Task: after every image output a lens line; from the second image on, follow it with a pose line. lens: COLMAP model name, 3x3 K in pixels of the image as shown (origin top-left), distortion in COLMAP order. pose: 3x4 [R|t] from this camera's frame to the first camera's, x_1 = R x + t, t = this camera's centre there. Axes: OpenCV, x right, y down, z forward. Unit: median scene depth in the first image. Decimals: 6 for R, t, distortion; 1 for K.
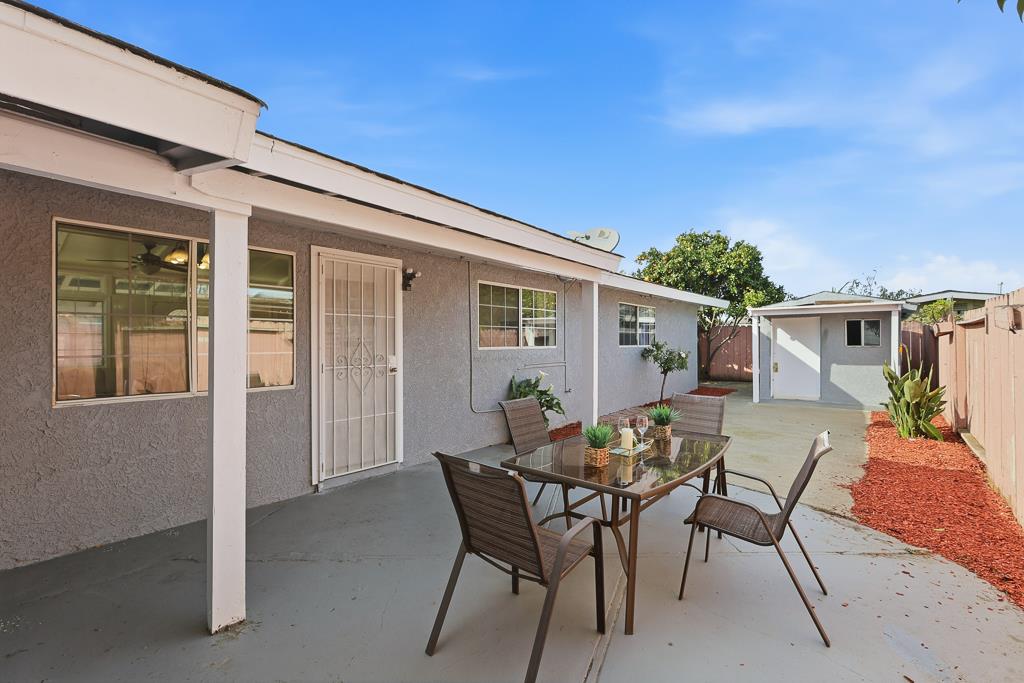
lens RADIAL K [[451.7, 0, 510.5], [0, 451.7, 341.5], [0, 0, 1]] dist [0.001164, 0.000312]
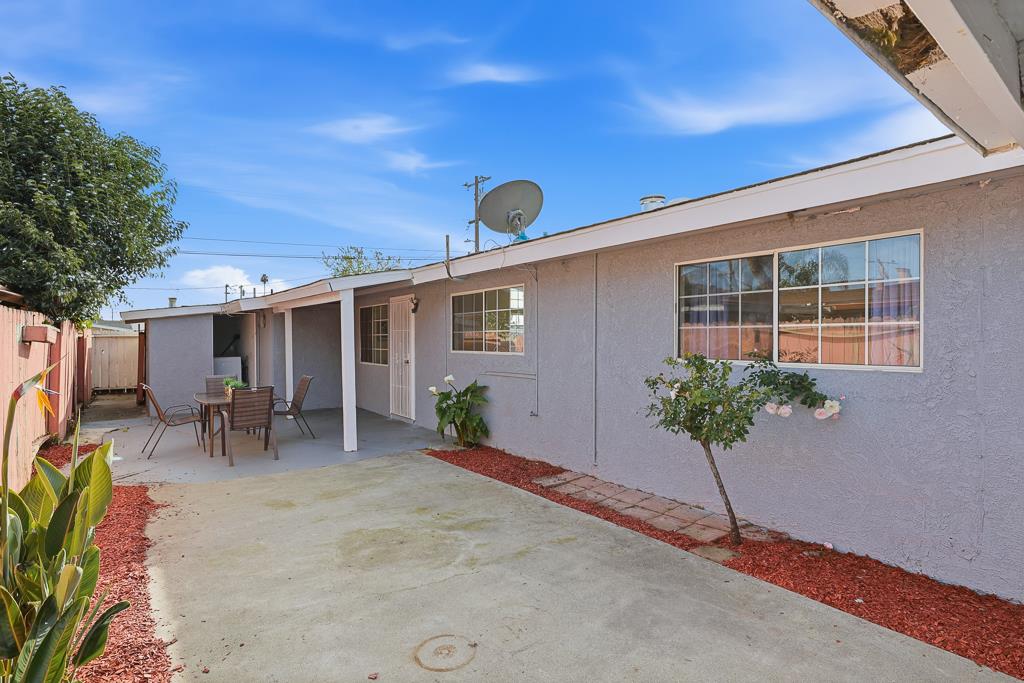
lens RADIAL K [[519.8, 0, 512.3], [0, 519.8, 339.5], [0, 0, 1]] dist [-0.000845, 0.000203]
pose [[-0.245986, -0.006823, -0.969249, 1.225267], [-0.009250, 0.999946, -0.004692, -0.010293], [0.969229, 0.007811, -0.246036, 1.499131]]
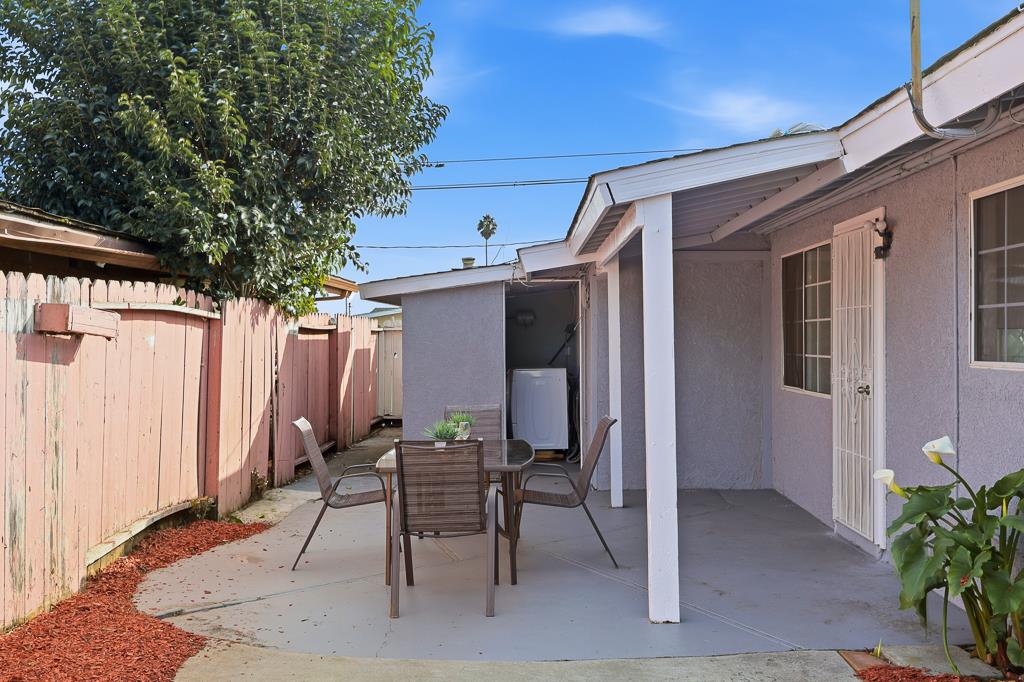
lens RADIAL K [[1008.5, 0, 512.0], [0, 1008.5, 341.0], [0, 0, 1]] dist [0.001896, -0.007616]
pose [[-0.786265, -0.006139, -0.617859, 0.814280], [-0.011499, 0.999923, 0.004698, -0.003891], [0.617782, 0.010798, -0.786275, 1.456475]]
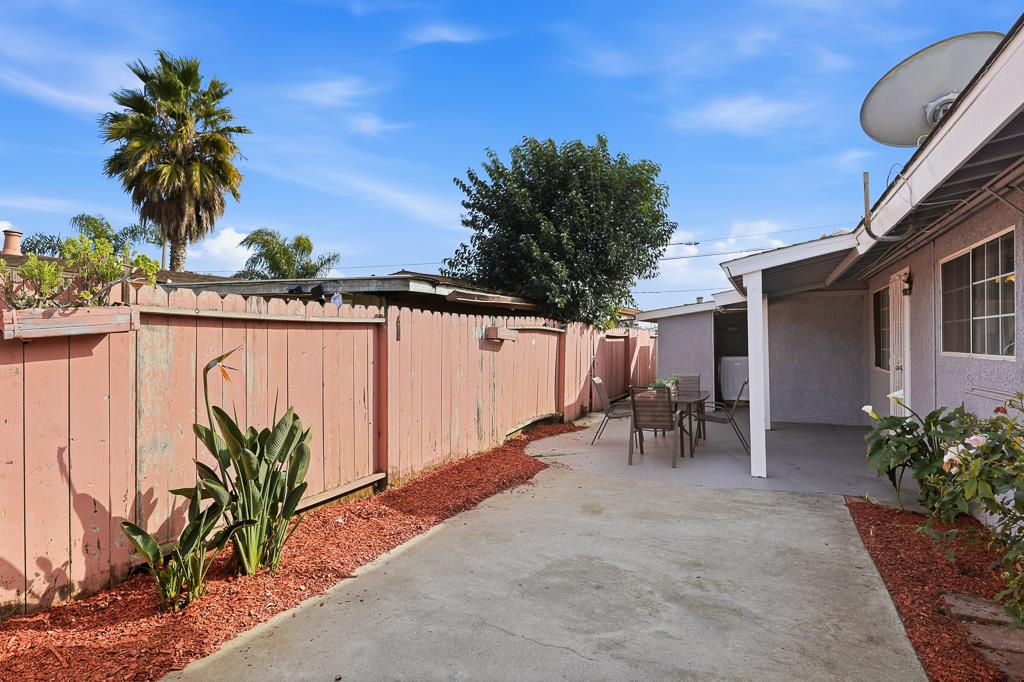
lens RADIAL K [[566.3, 0, 503.3], [0, 566.3, 340.3], [0, 0, 1]] dist [0.000201, 0.000800]
pose [[-0.971239, -0.003473, -0.238082, 0.857394], [-0.004805, 0.999976, 0.005015, -0.006149], [0.238058, 0.006015, -0.971232, 1.728244]]
